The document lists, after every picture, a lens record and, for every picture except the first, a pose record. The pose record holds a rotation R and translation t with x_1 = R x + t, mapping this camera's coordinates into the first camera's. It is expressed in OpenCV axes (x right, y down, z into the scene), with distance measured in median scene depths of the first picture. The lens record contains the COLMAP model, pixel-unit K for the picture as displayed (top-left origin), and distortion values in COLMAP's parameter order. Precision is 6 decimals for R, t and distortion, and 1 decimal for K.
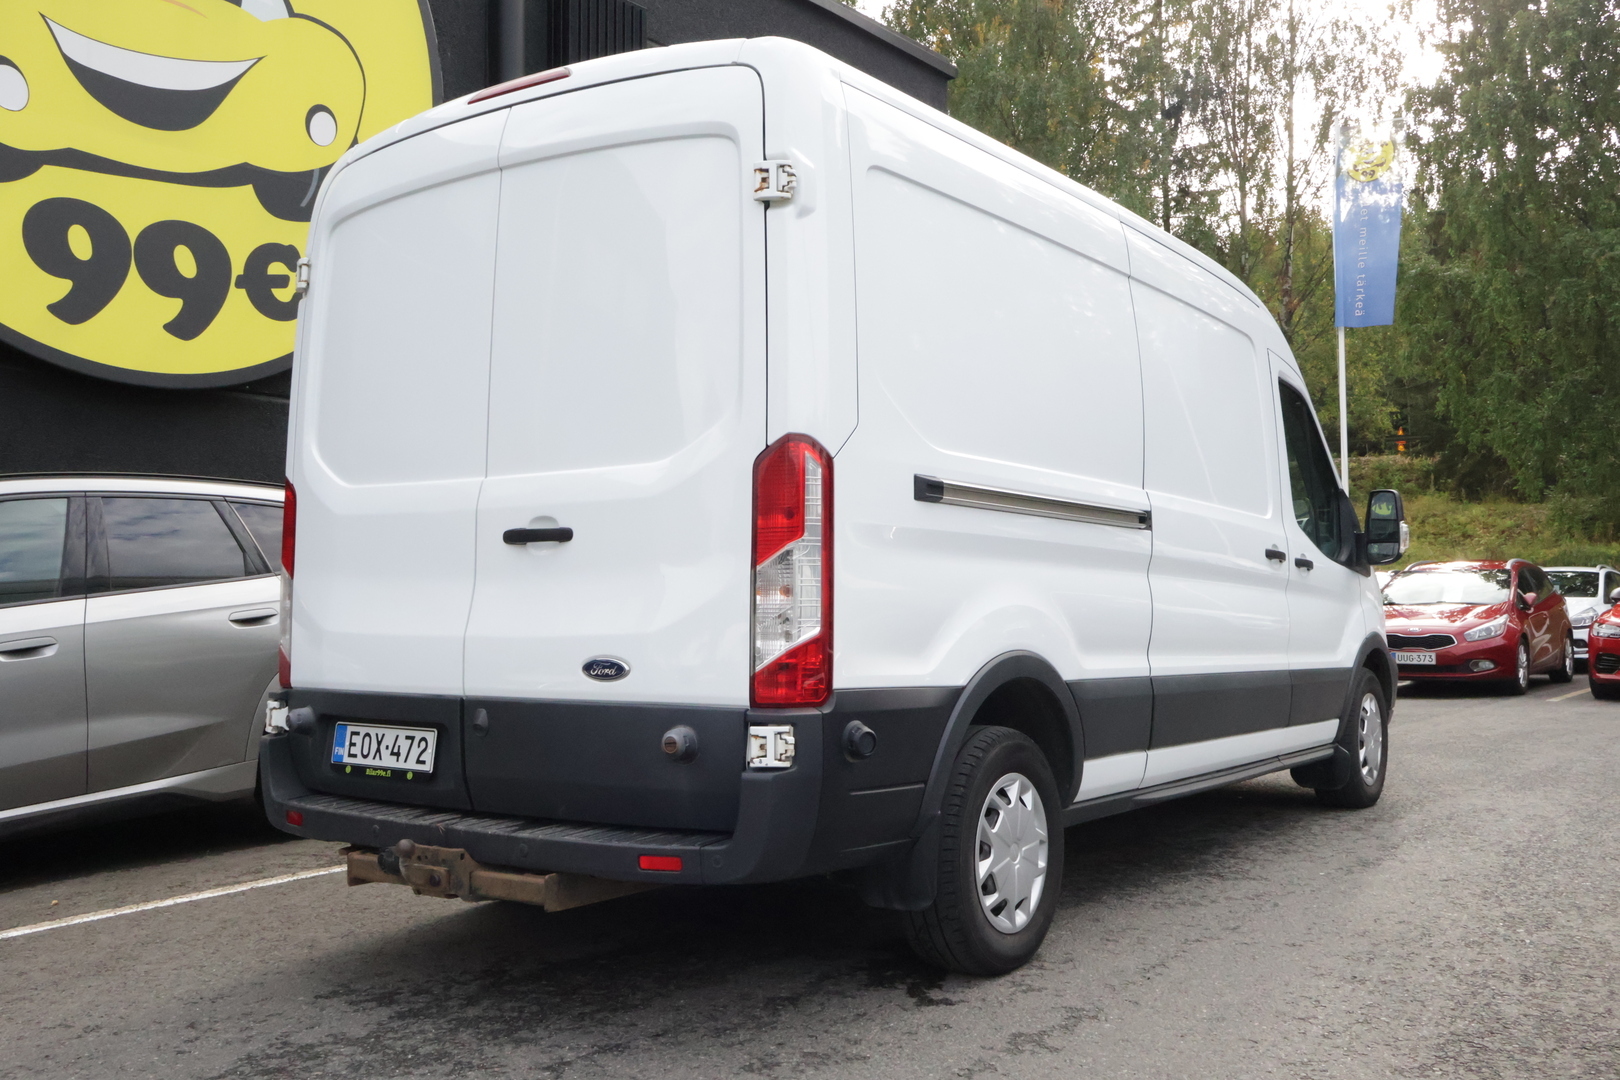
lens RADIAL K [[1523.2, 0, 810.0], [0, 1523.2, 540.0], [0, 0, 1]] dist [-0.003279, 0.007101]
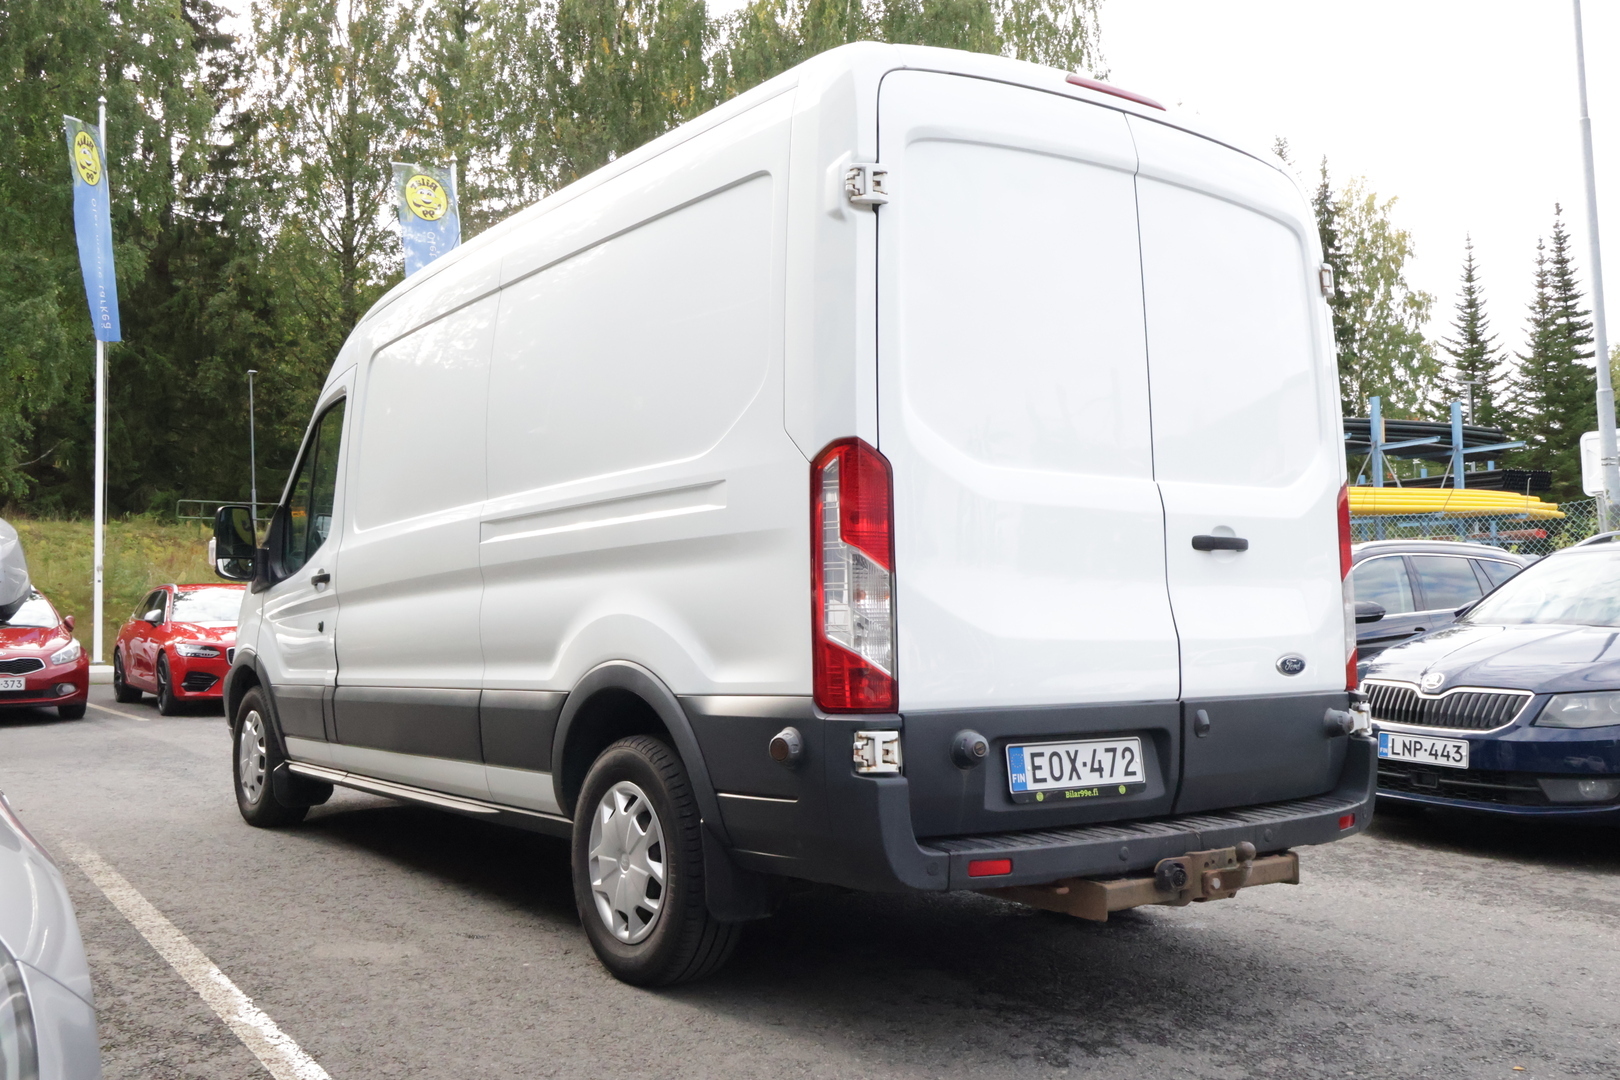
lens RADIAL K [[1523.2, 0, 810.0], [0, 1523.2, 540.0], [0, 0, 1]] dist [-0.003279, 0.007101]
pose [[0.331027, 0.055904, 0.941964, -1.197604], [-0.038268, 0.998218, -0.045795, 0.050748], [-0.942845, -0.020887, 0.332576, 0.858117]]
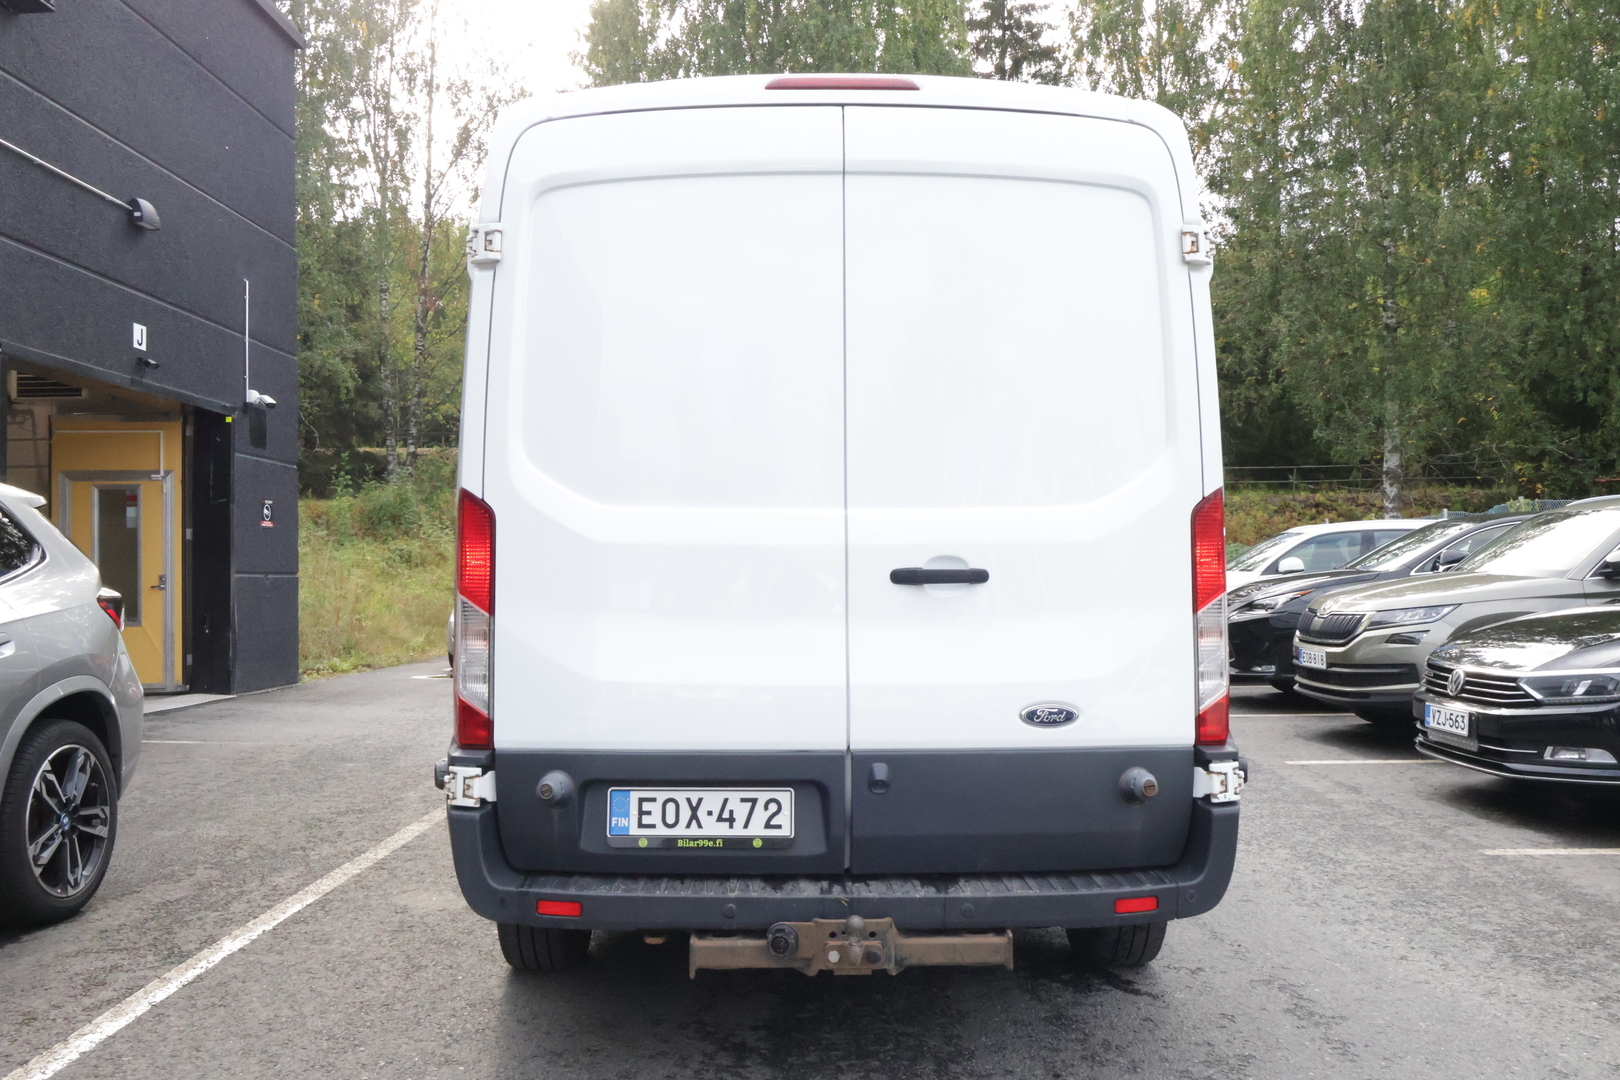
lens RADIAL K [[1424.8, 0, 784.3], [0, 1424.8, 537.7], [0, 0, 1]] dist [0.007760, 0.002742]
pose [[0.811154, 0.016763, 0.584593, -0.726002], [-0.025809, 0.999641, 0.007147, -0.028844], [-0.584263, -0.020885, 0.811295, 0.315946]]
